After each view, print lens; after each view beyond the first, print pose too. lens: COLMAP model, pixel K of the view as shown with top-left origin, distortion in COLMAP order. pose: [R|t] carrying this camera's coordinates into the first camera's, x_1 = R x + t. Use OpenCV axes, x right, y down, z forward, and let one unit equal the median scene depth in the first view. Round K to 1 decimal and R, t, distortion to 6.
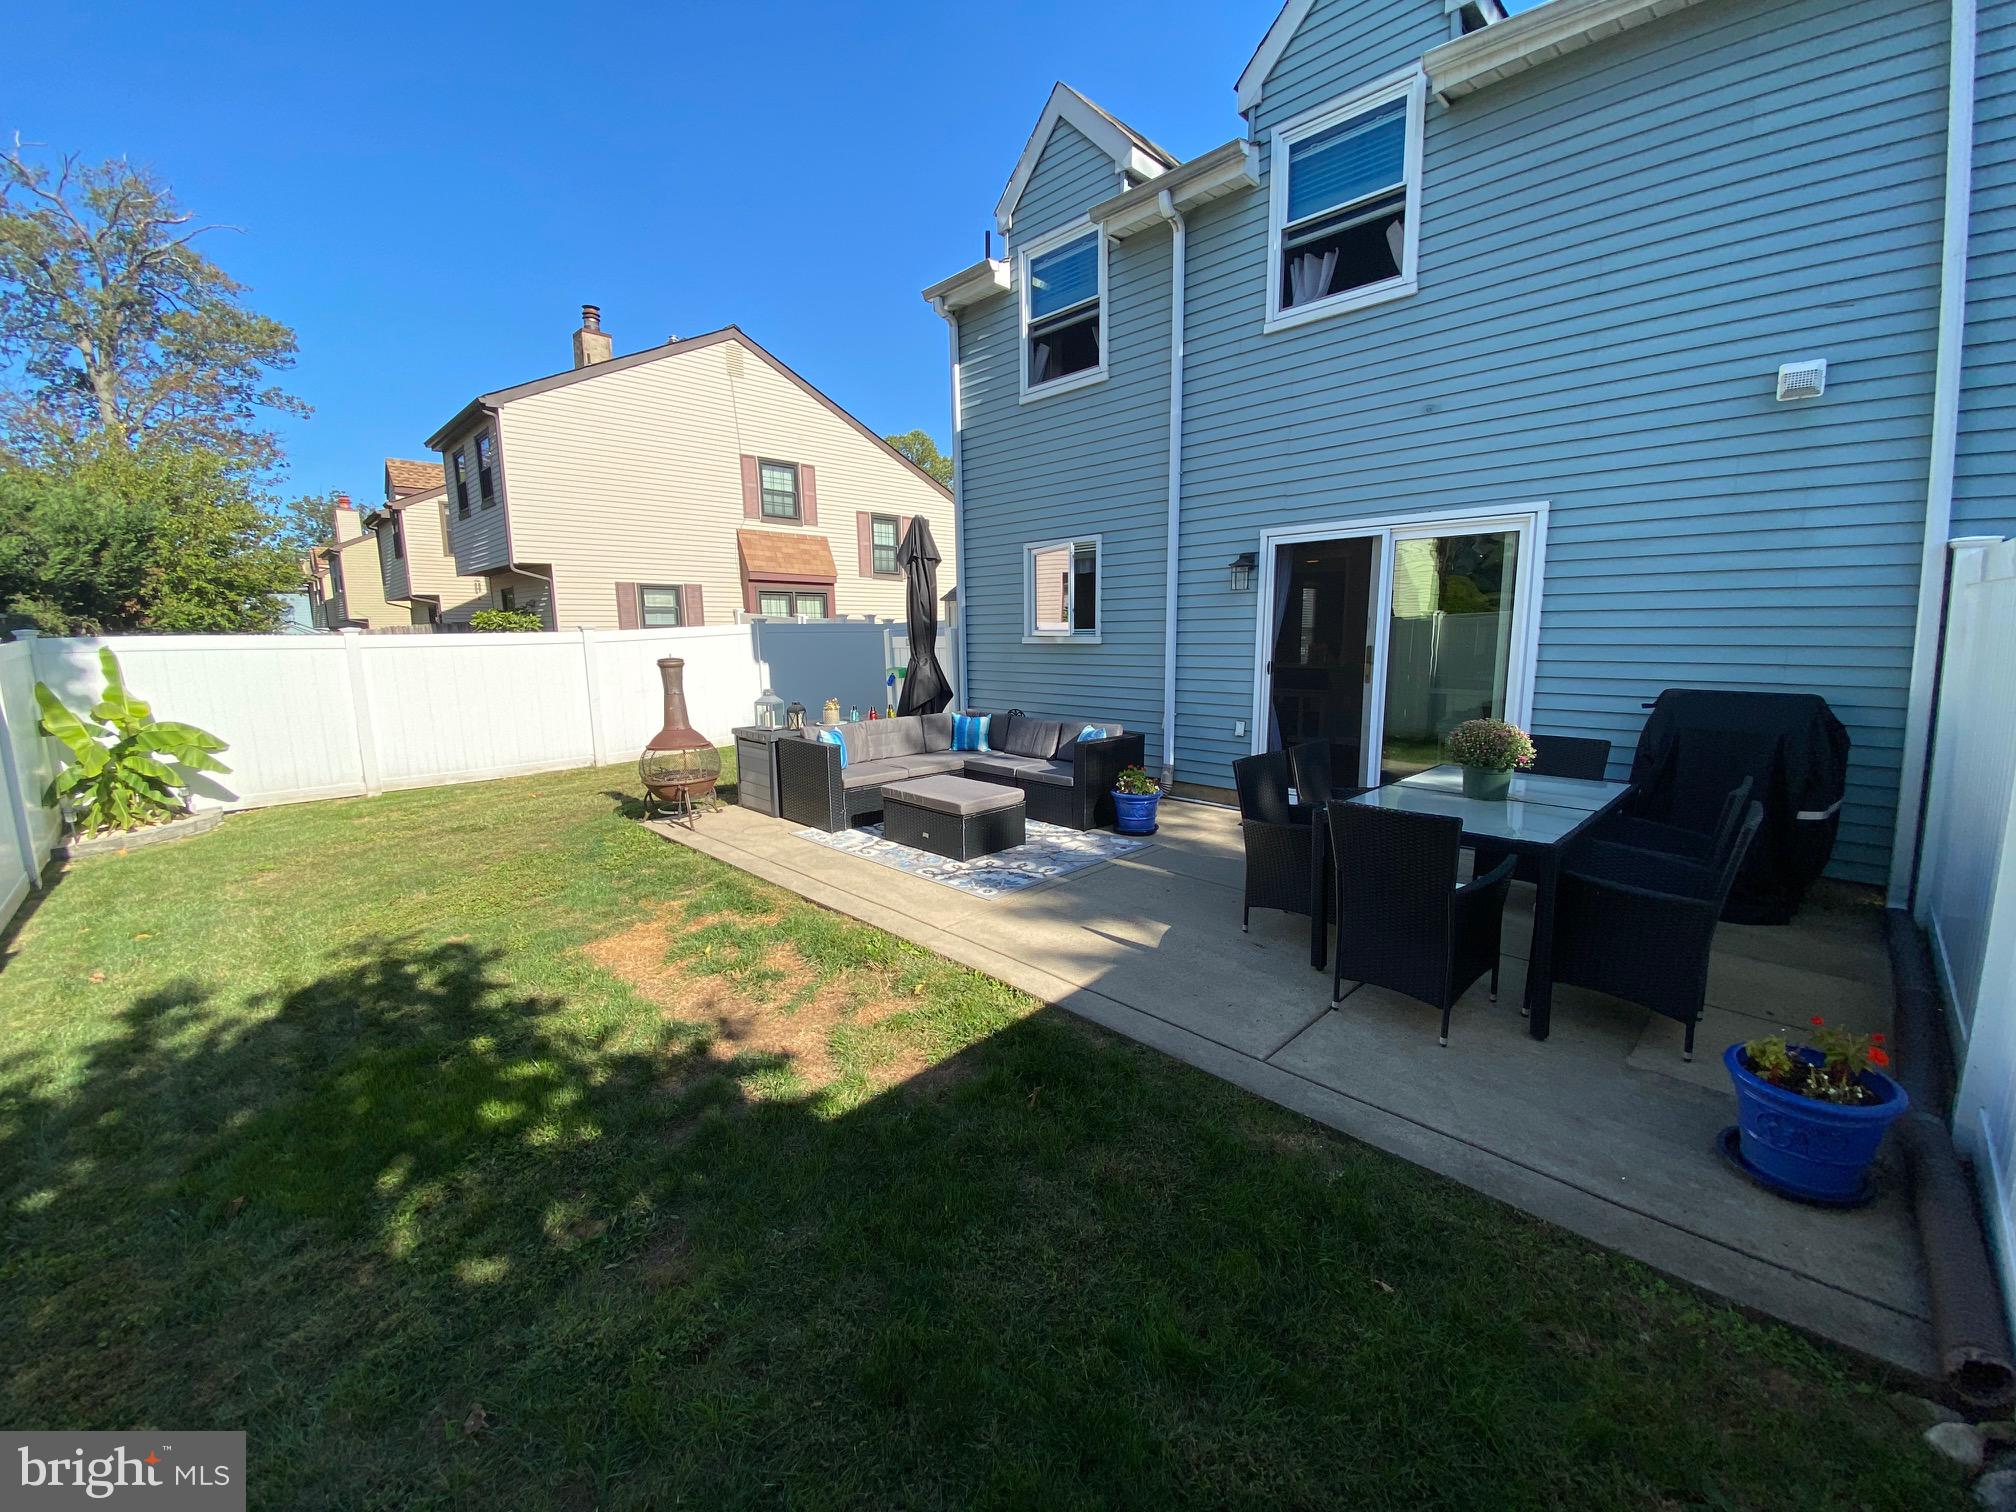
lens RADIAL K [[813.6, 0, 999.2], [0, 813.6, 764.5], [0, 0, 1]] dist [-0.012674, -0.001878]
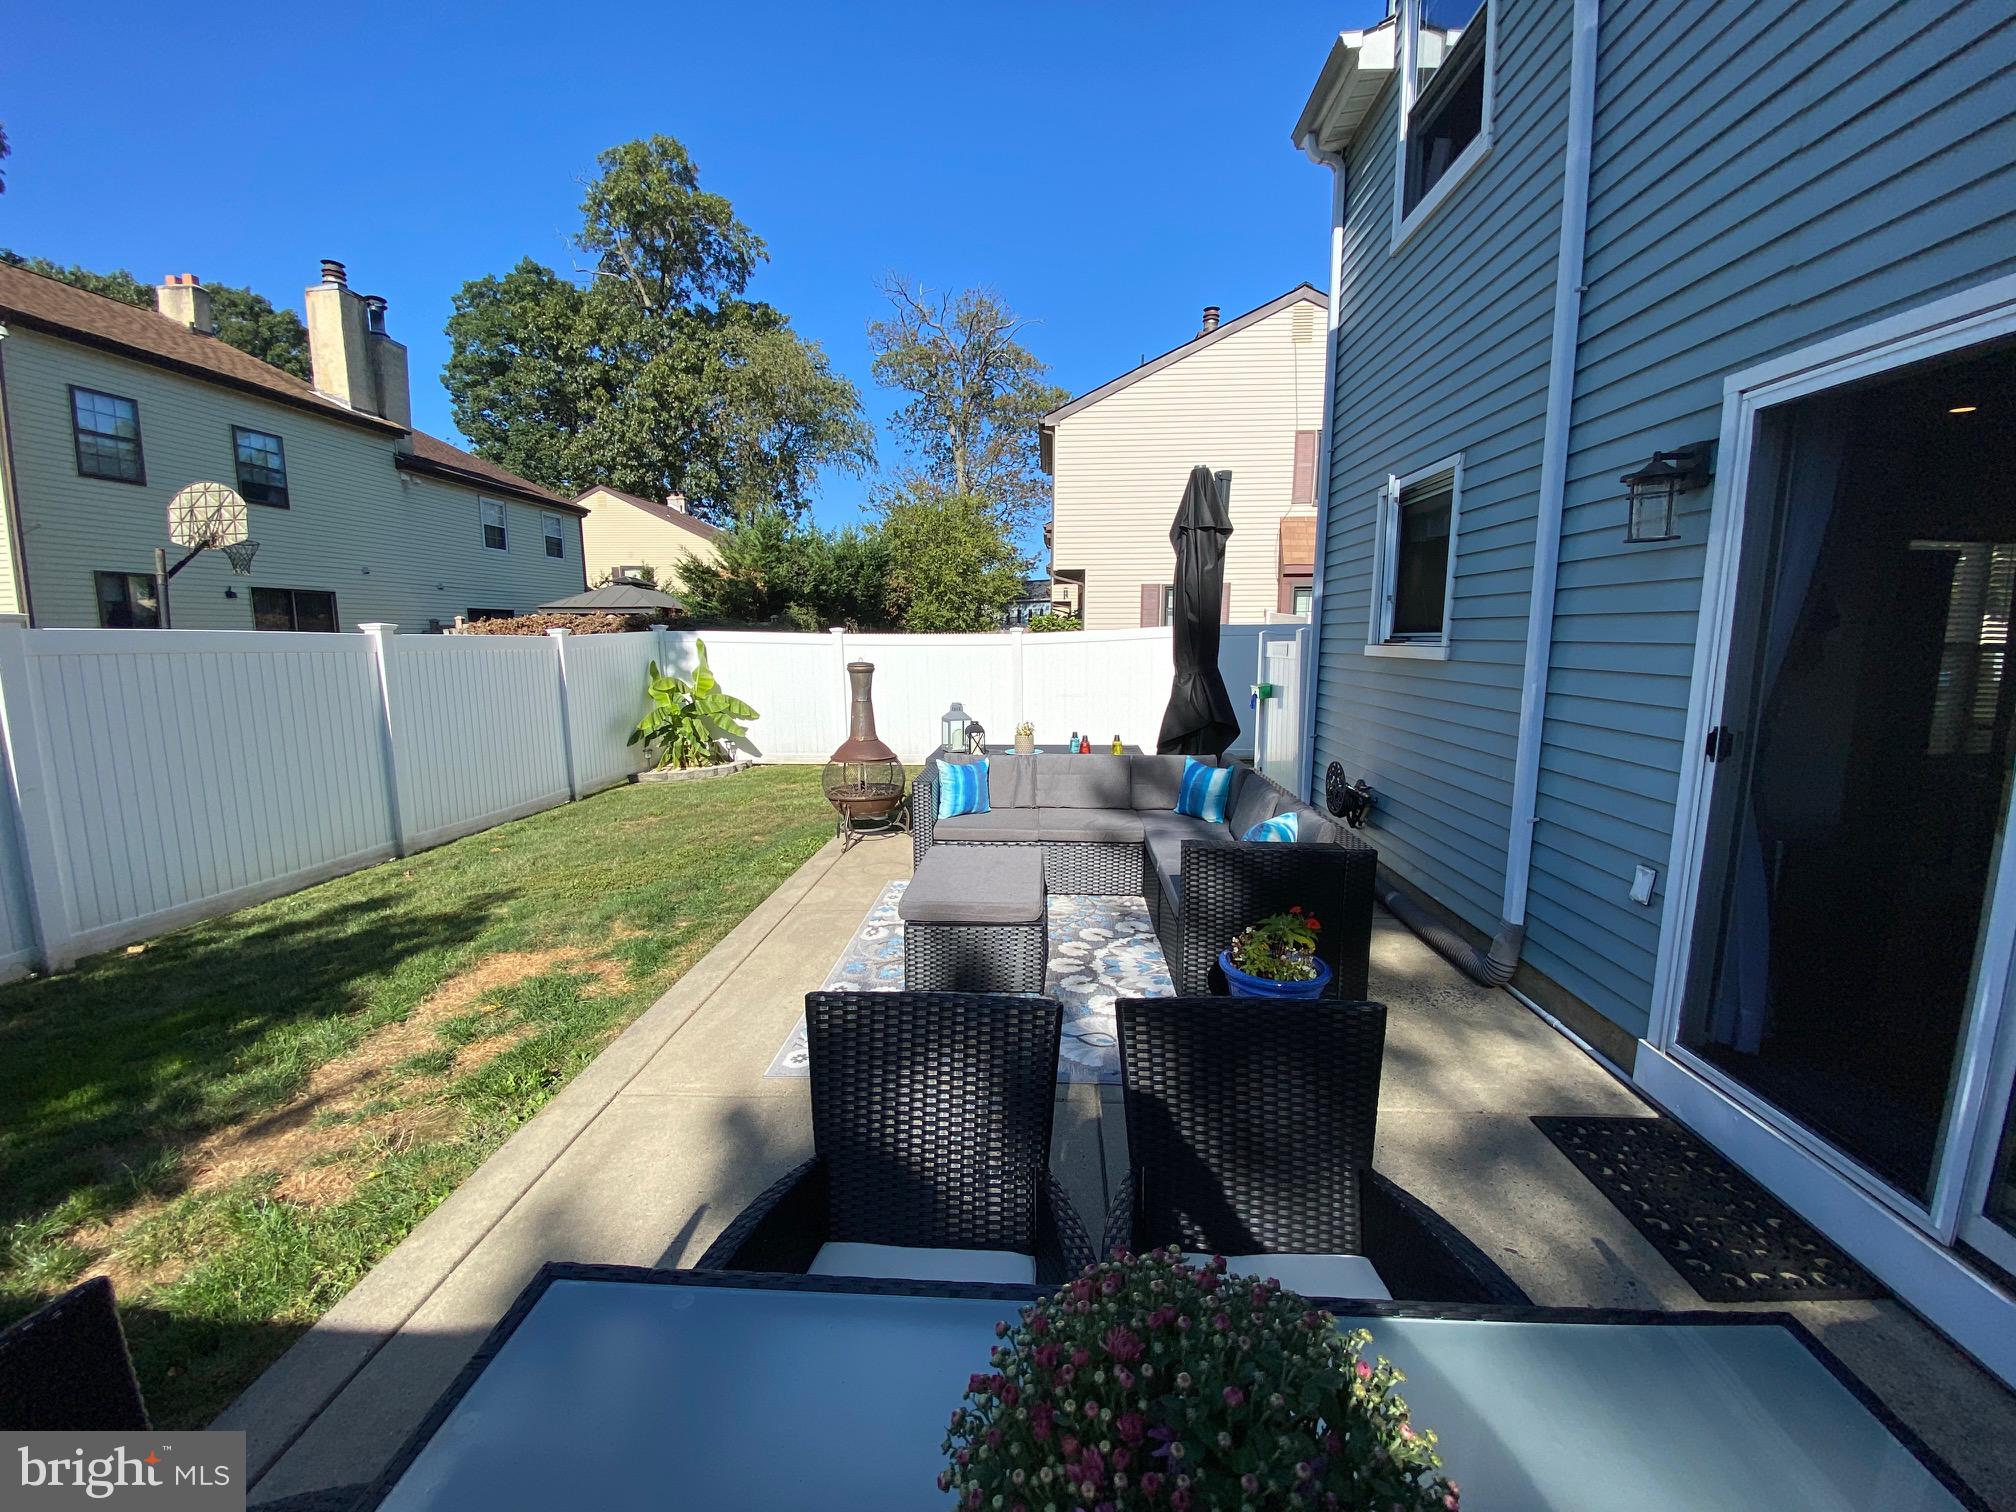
lens RADIAL K [[813.6, 0, 1009.2], [0, 813.6, 757.3], [0, 0, 1]] dist [-0.012674, -0.001878]
pose [[0.677582, 0.121648, -0.725317, 0.375277], [-0.128374, 0.990648, 0.046223, -0.086707], [0.724157, 0.061792, 0.686861, 0.498597]]
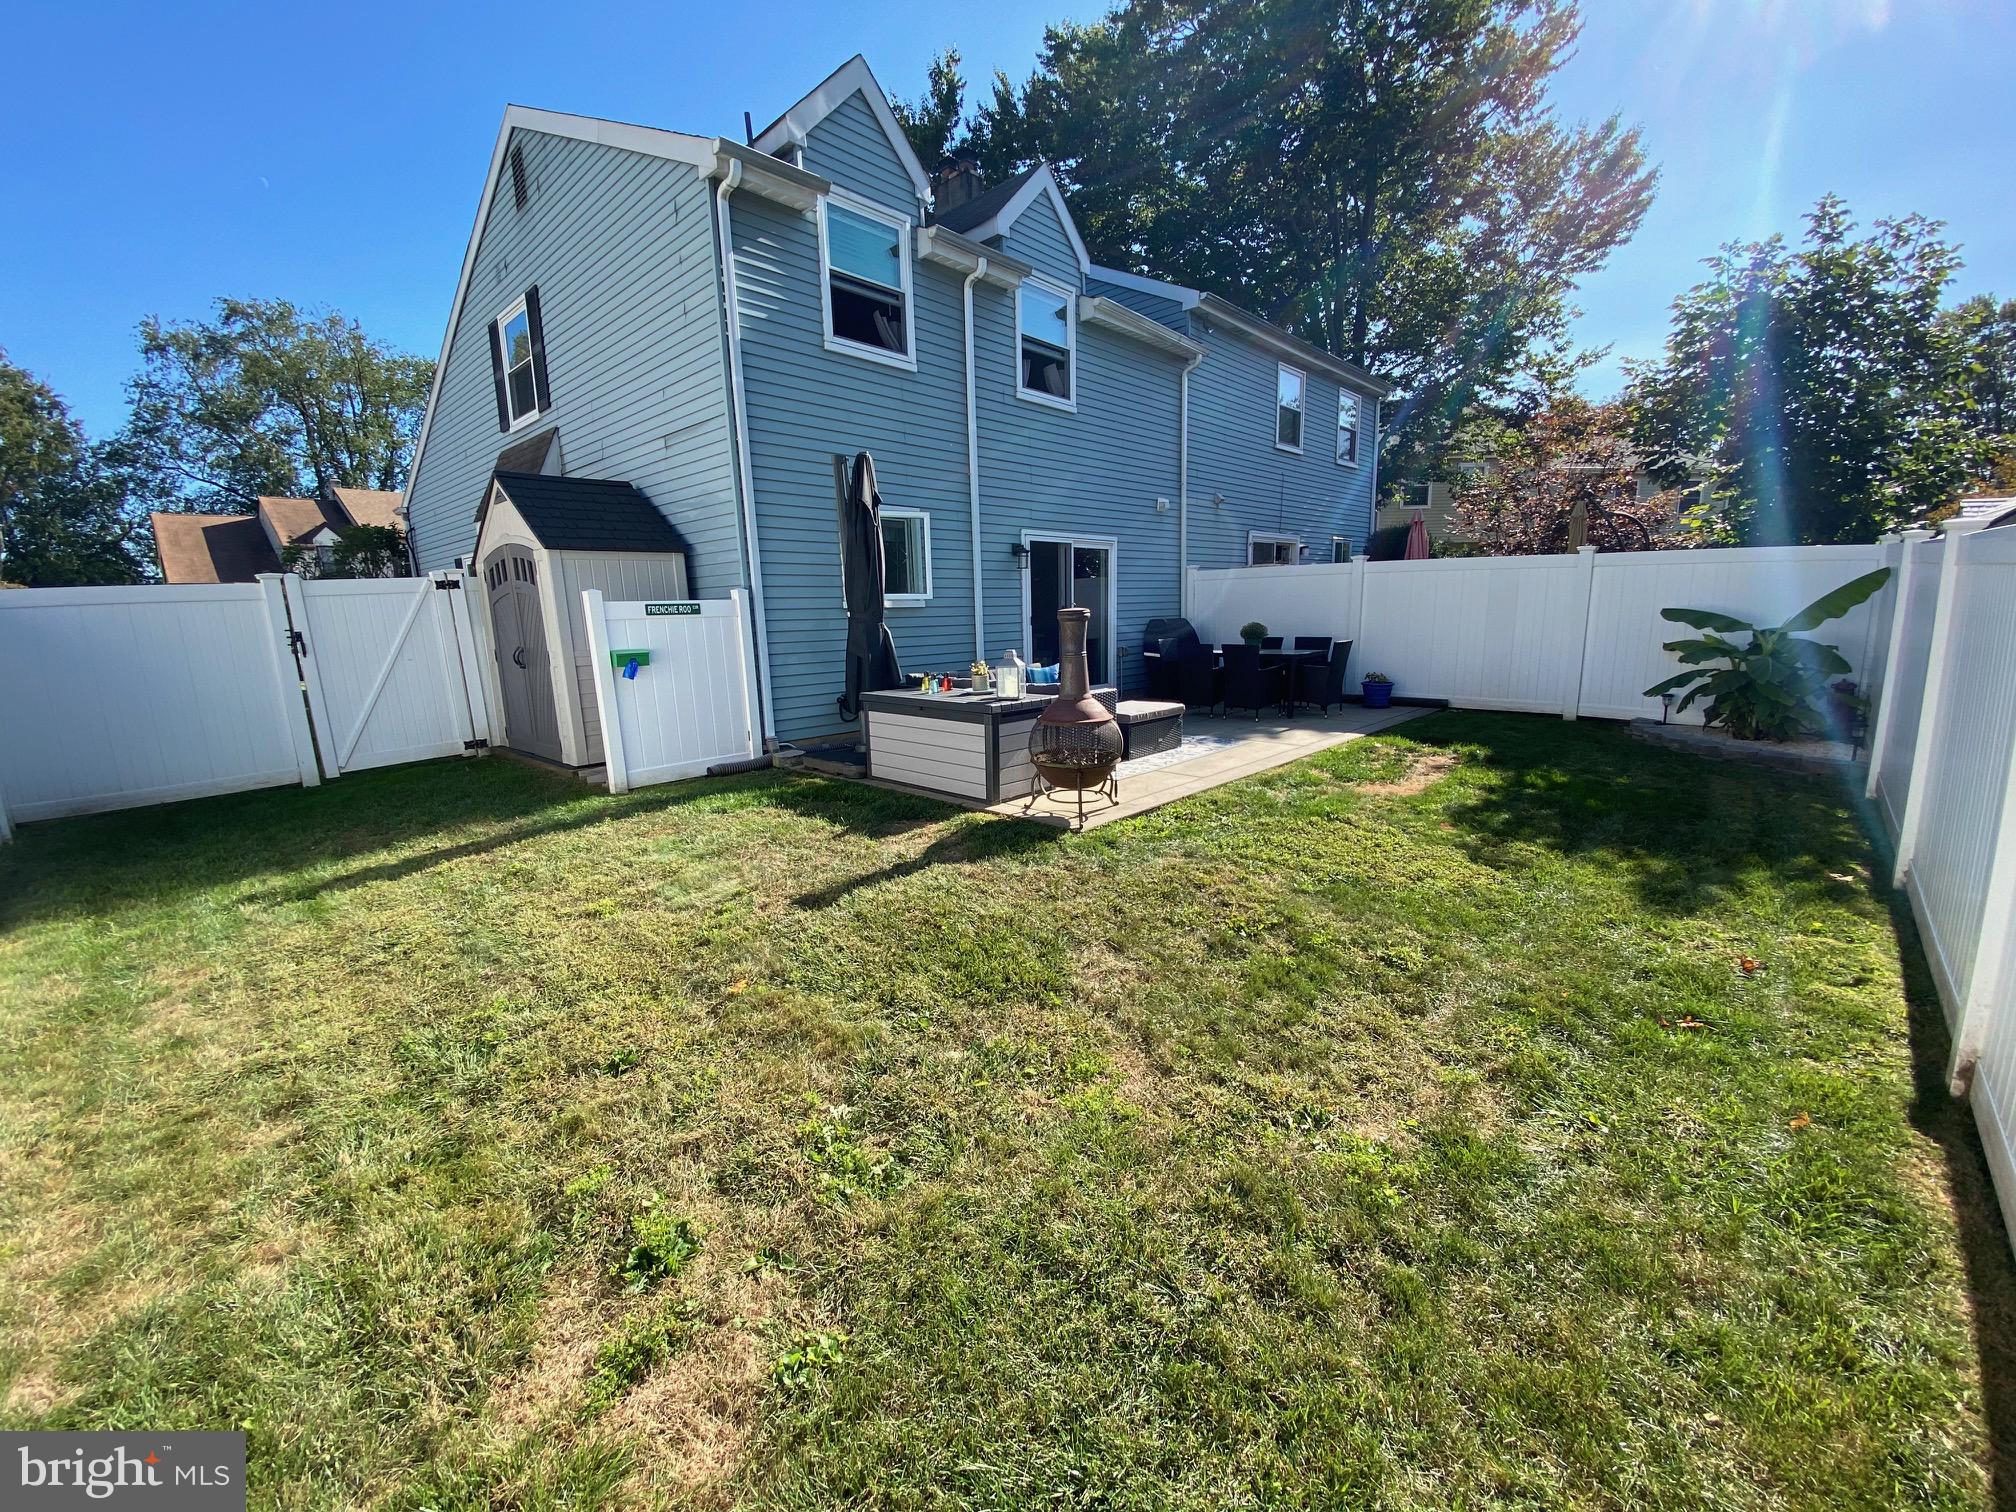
lens RADIAL K [[813.6, 0, 1012.6], [0, 813.6, 758.7], [0, 0, 1]] dist [-0.012674, -0.001878]
pose [[-0.037180, -0.161289, 0.986207, -1.174183], [0.183538, 0.968999, 0.165394, -0.125870], [-0.982309, 0.187156, -0.006424, 1.067490]]
